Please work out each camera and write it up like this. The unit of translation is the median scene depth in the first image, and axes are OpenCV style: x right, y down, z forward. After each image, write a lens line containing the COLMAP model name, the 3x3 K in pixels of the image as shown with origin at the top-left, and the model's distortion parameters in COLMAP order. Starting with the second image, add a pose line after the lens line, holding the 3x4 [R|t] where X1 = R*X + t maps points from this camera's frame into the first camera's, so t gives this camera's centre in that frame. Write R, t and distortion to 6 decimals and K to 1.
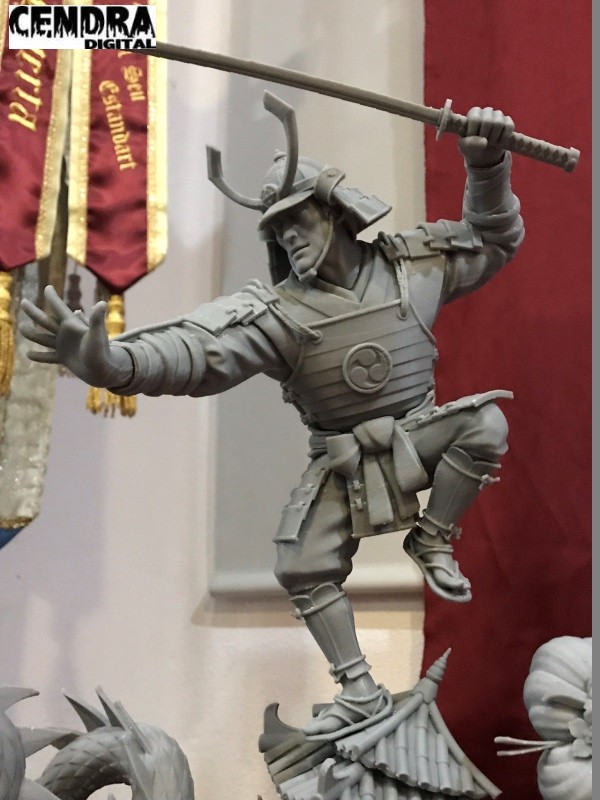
lens RADIAL K [[864.4, 0, 298.8], [0, 864.4, 378.9], [0, 0, 1]] dist [0.009517, 0.000000]
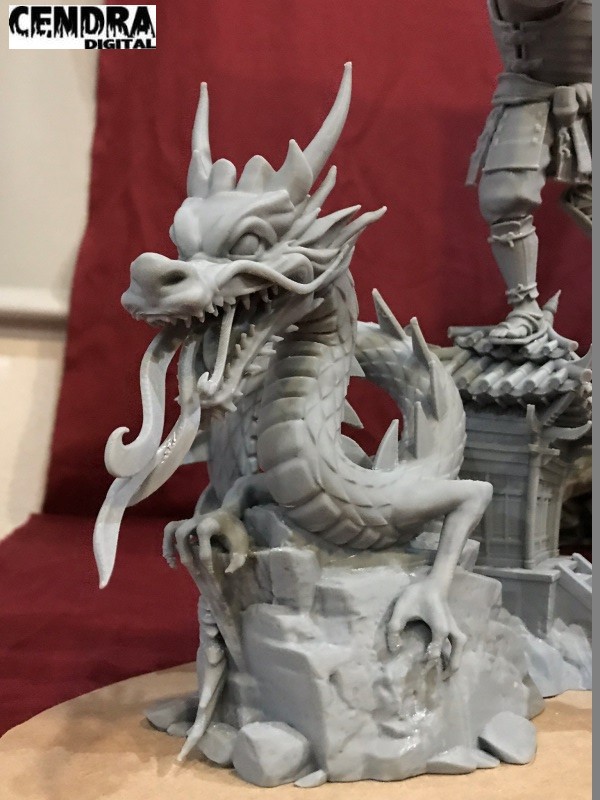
lens RADIAL K [[864.4, 0, 287.6], [0, 864.4, 399.3], [0, 0, 1]] dist [0.009517, 0.000000]
pose [[0.742505, 0.070479, 0.666123, -0.945126], [-0.229596, 0.960986, 0.154246, 0.366589], [-0.629264, -0.267467, 0.729718, 0.307598]]
